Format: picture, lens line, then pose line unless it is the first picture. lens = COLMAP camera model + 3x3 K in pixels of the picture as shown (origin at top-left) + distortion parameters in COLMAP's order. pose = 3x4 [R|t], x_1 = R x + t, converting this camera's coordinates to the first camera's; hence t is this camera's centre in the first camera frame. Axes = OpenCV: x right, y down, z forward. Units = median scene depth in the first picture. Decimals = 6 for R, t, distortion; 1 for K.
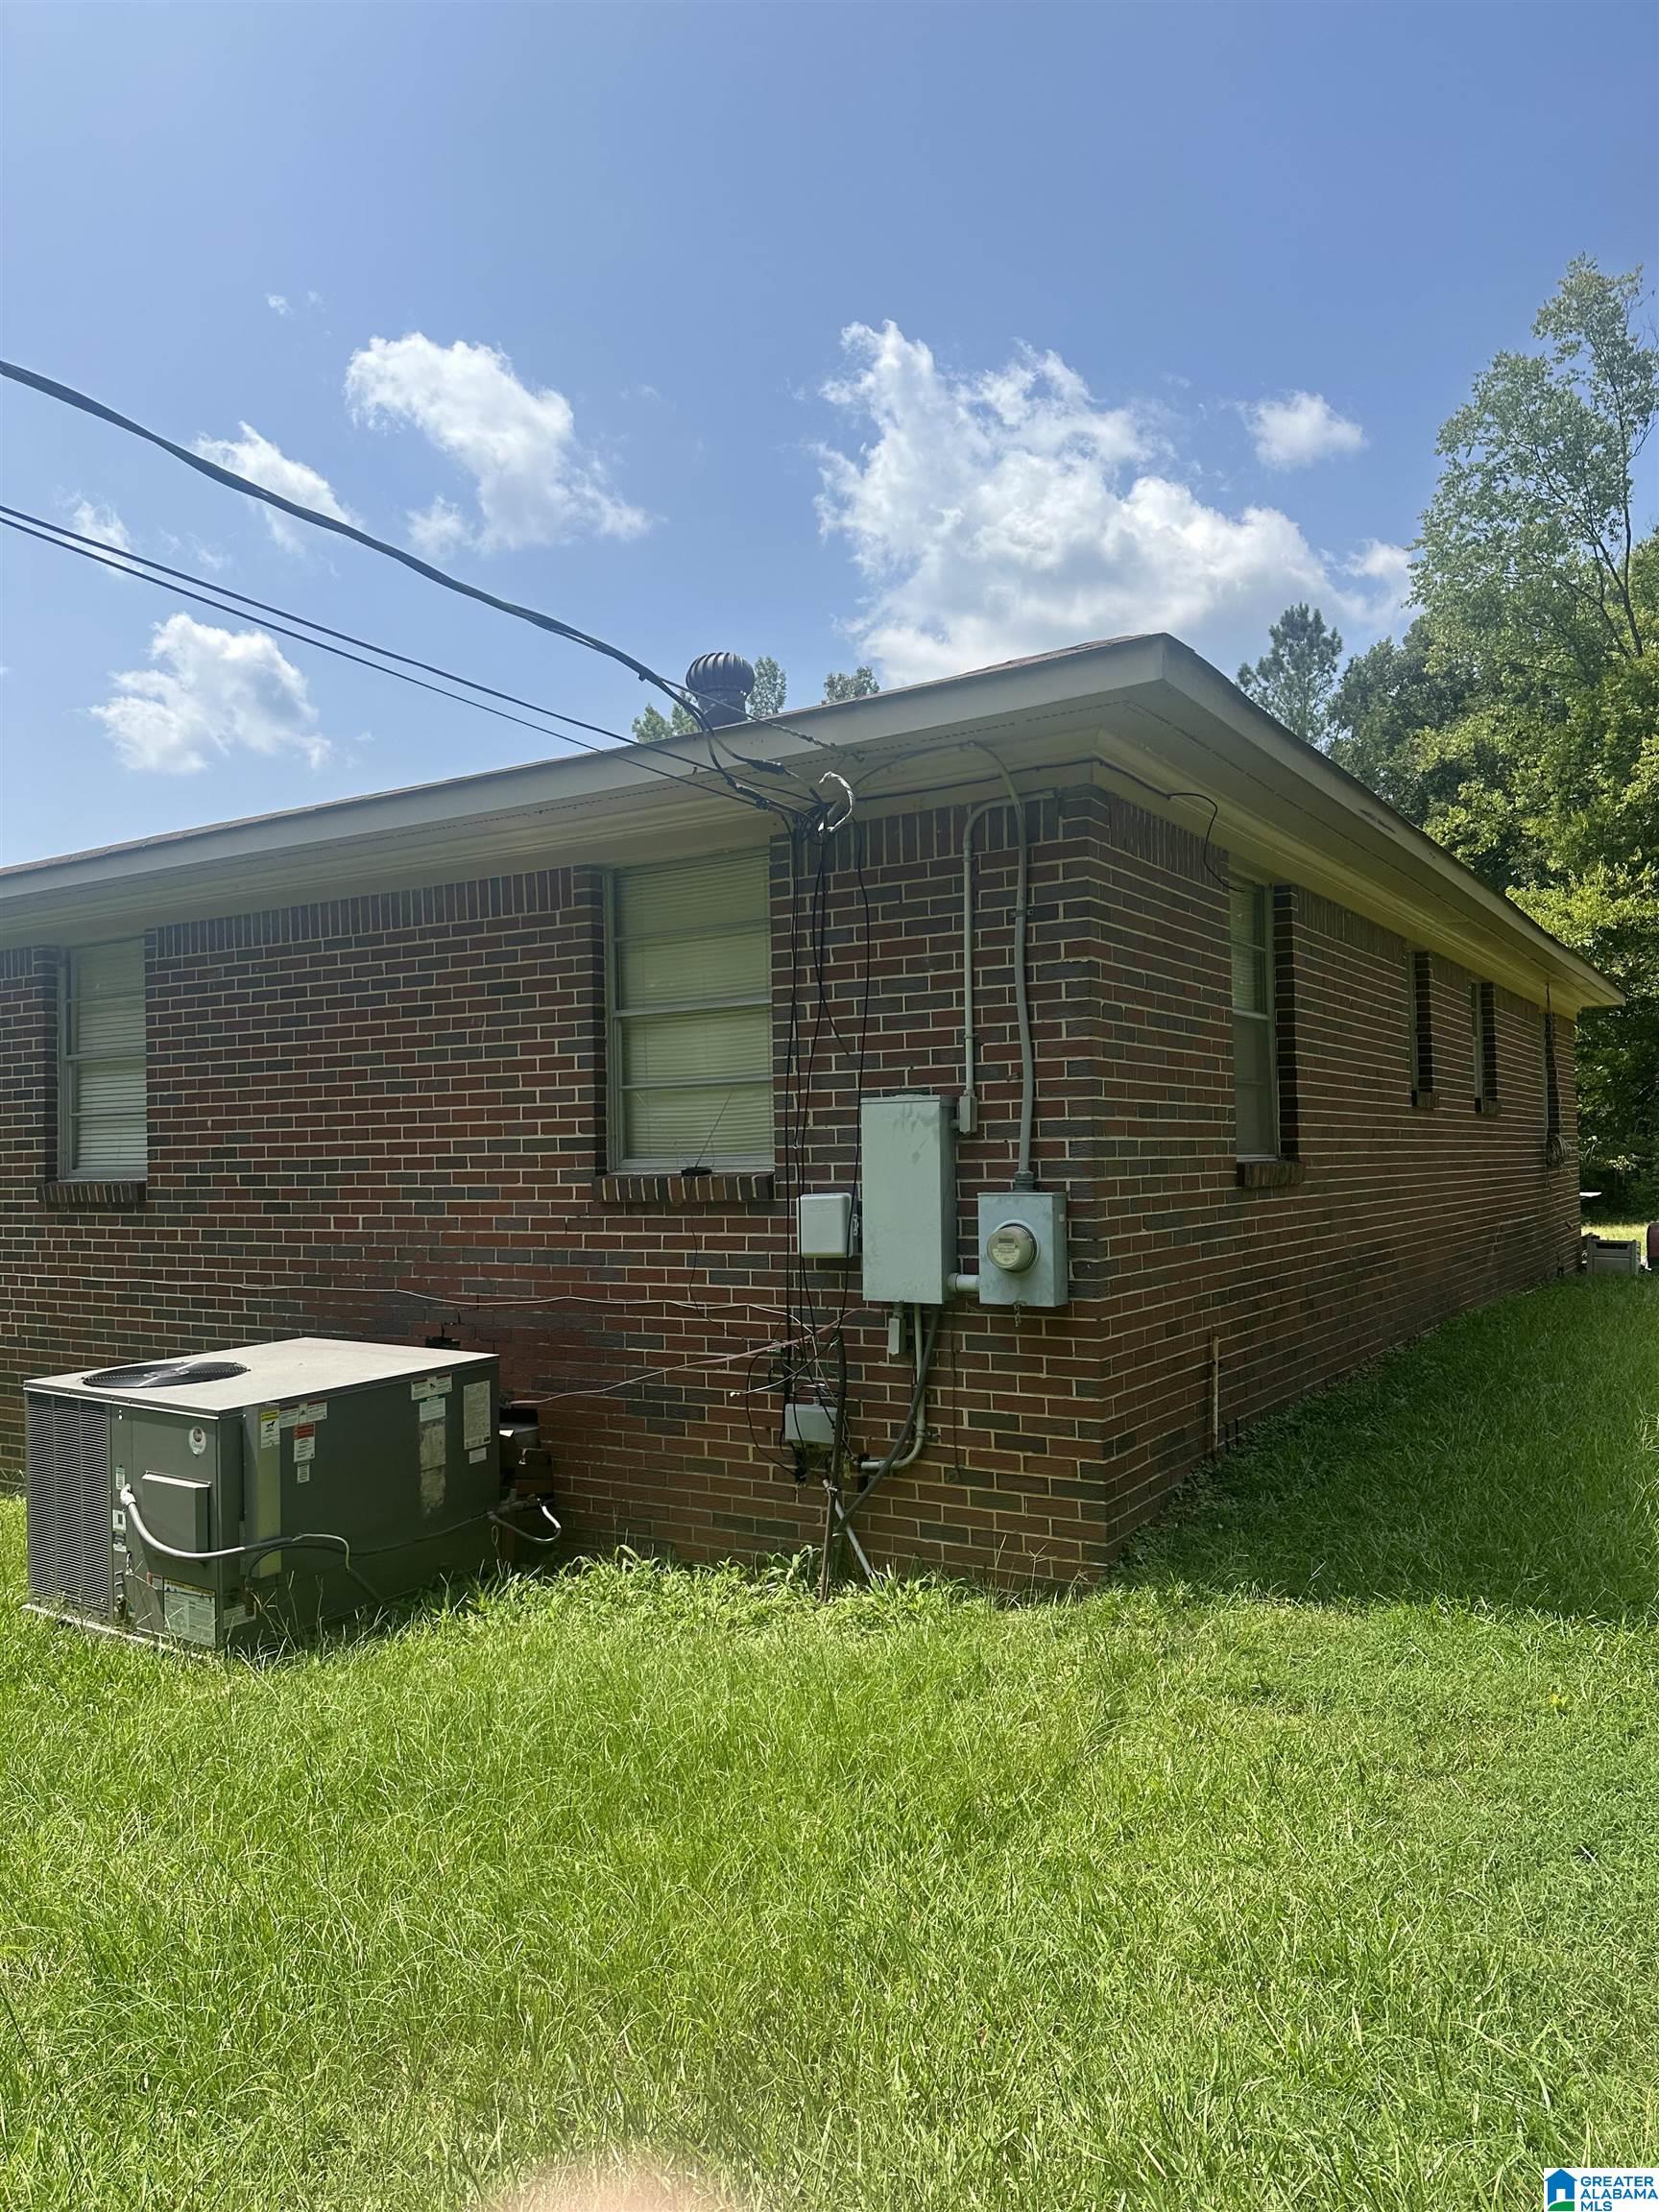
lens RADIAL K [[1467.3, 0, 829.5], [0, 1467.3, 1106.0], [0, 0, 1]] dist [-0.000493, -0.021476]
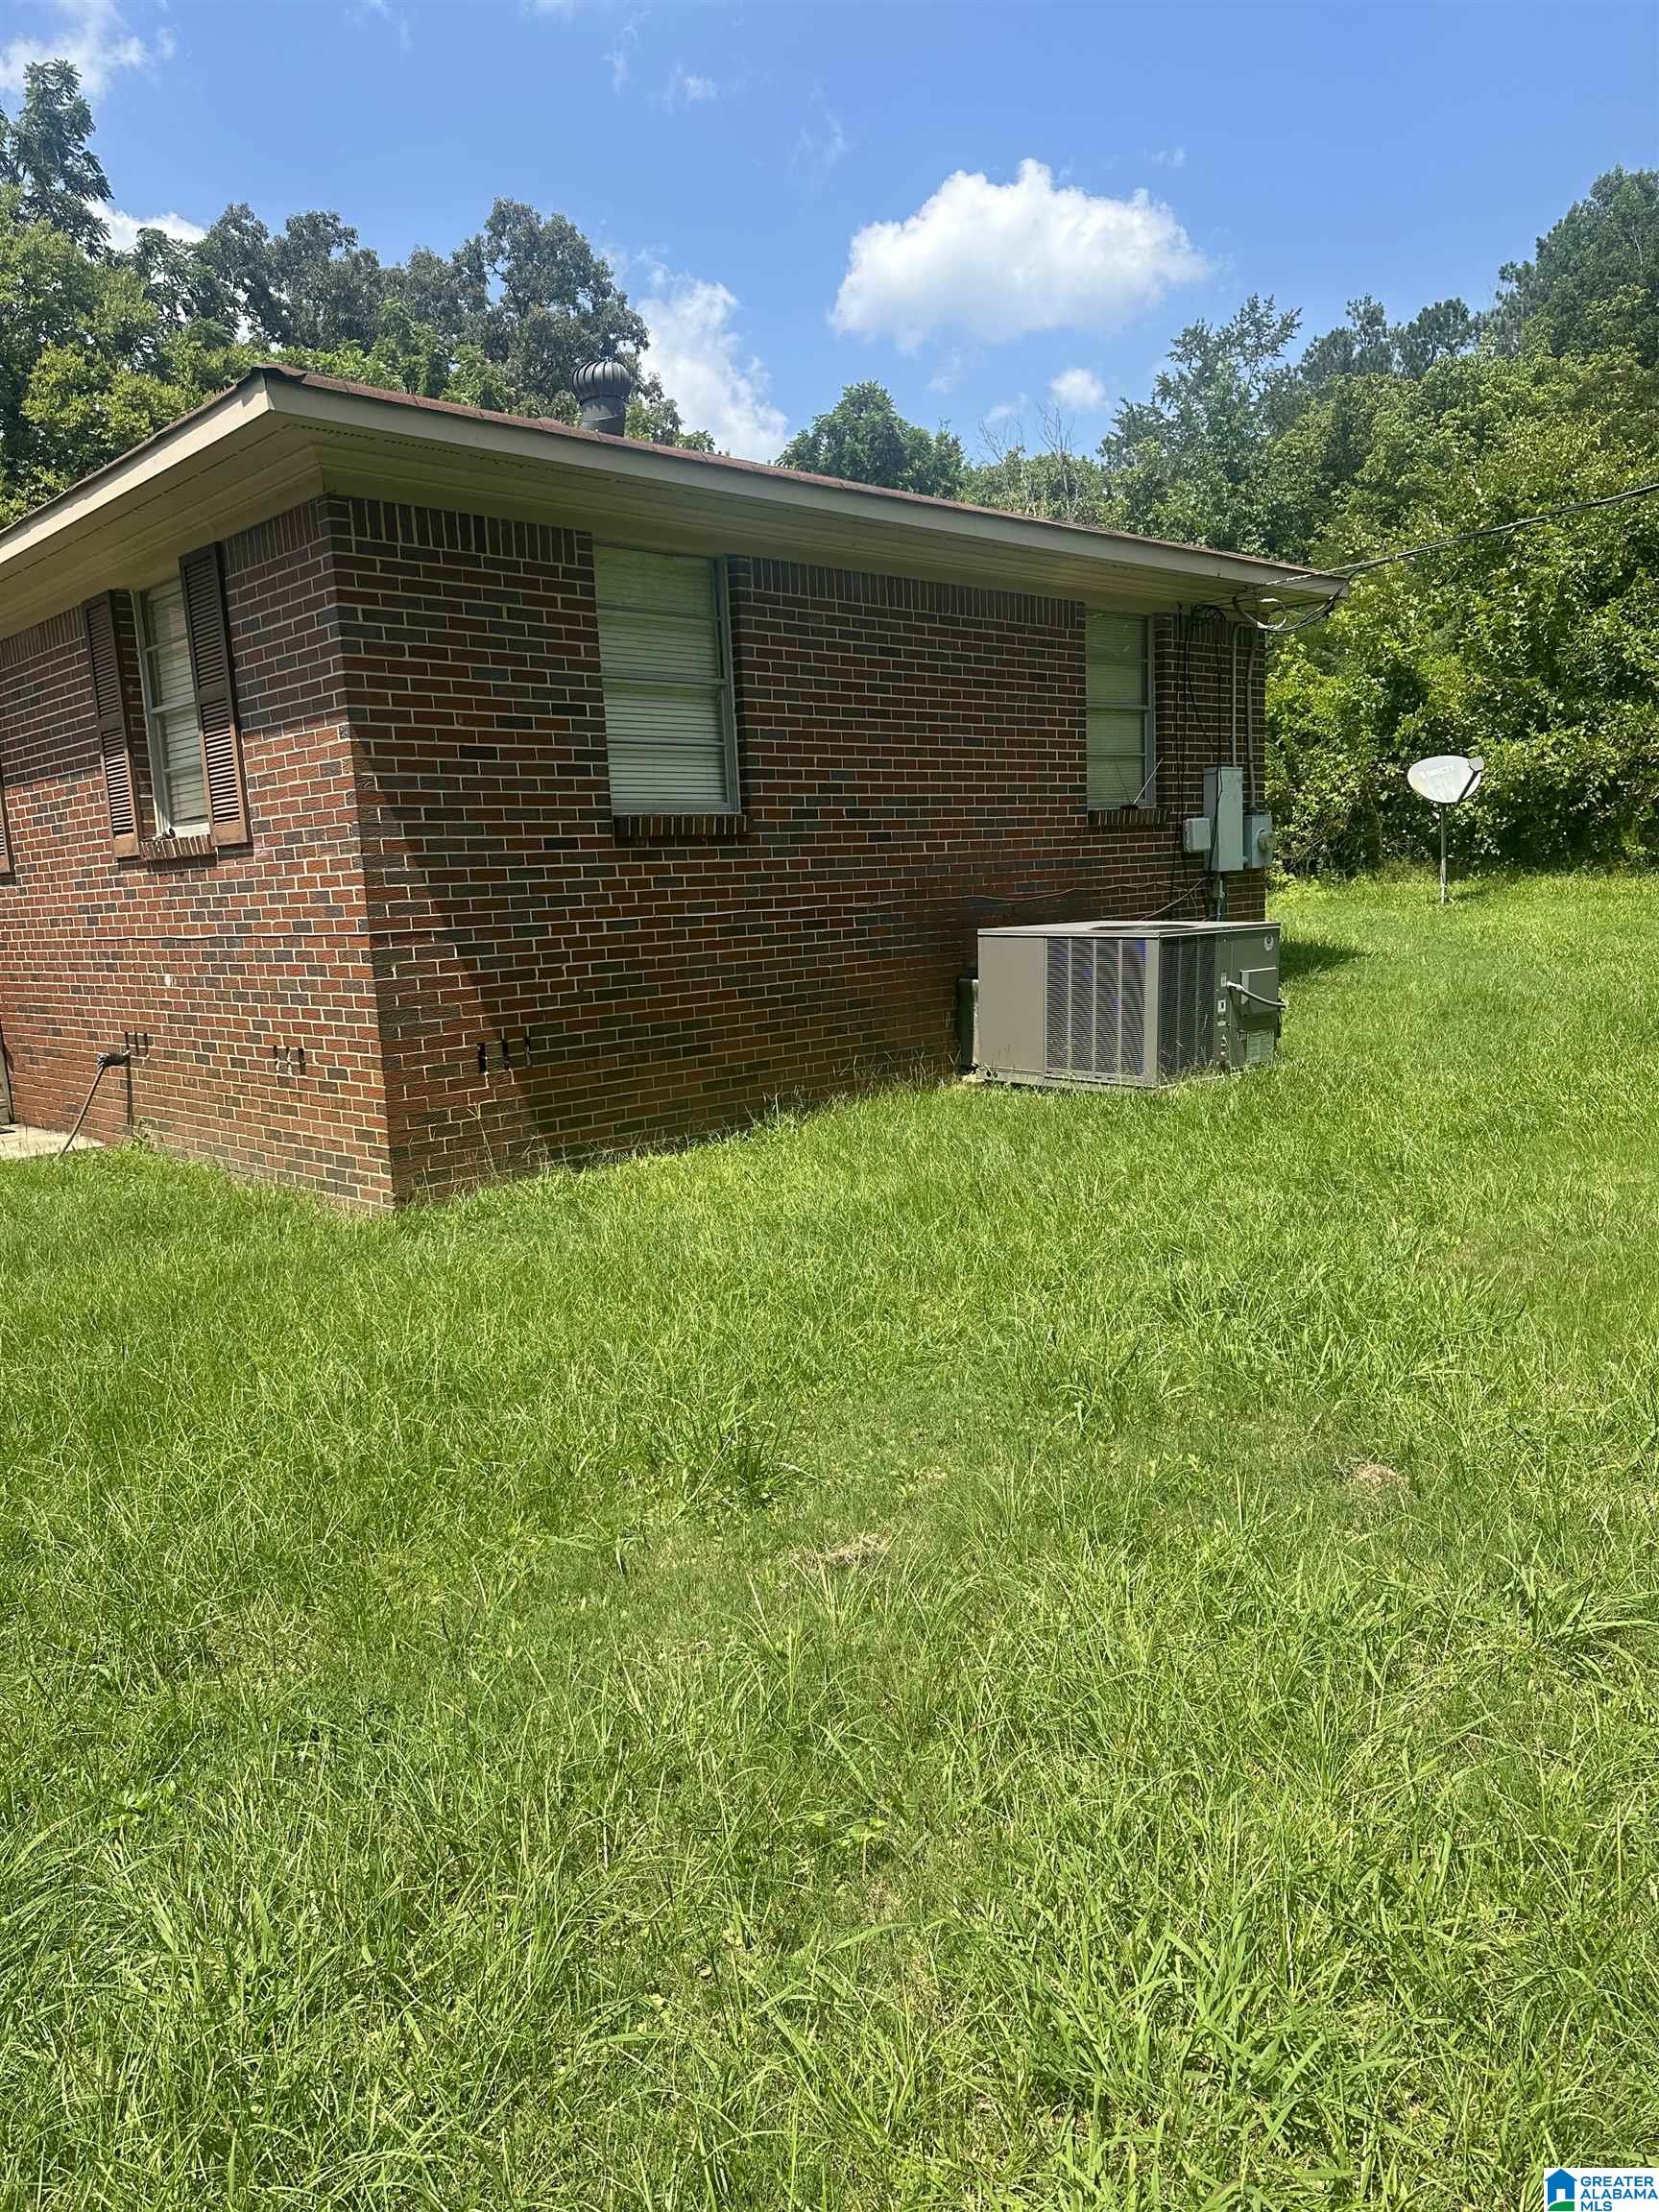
lens RADIAL K [[1517.2, 0, 829.5], [0, 1517.2, 1106.0], [0, 0, 1]] dist [0.109253, -0.000048]
pose [[0.285027, -0.142521, 0.947865, -1.599036], [0.001916, 0.988967, 0.148125, 0.102514], [-0.958518, -0.040404, 0.282155, 0.675310]]
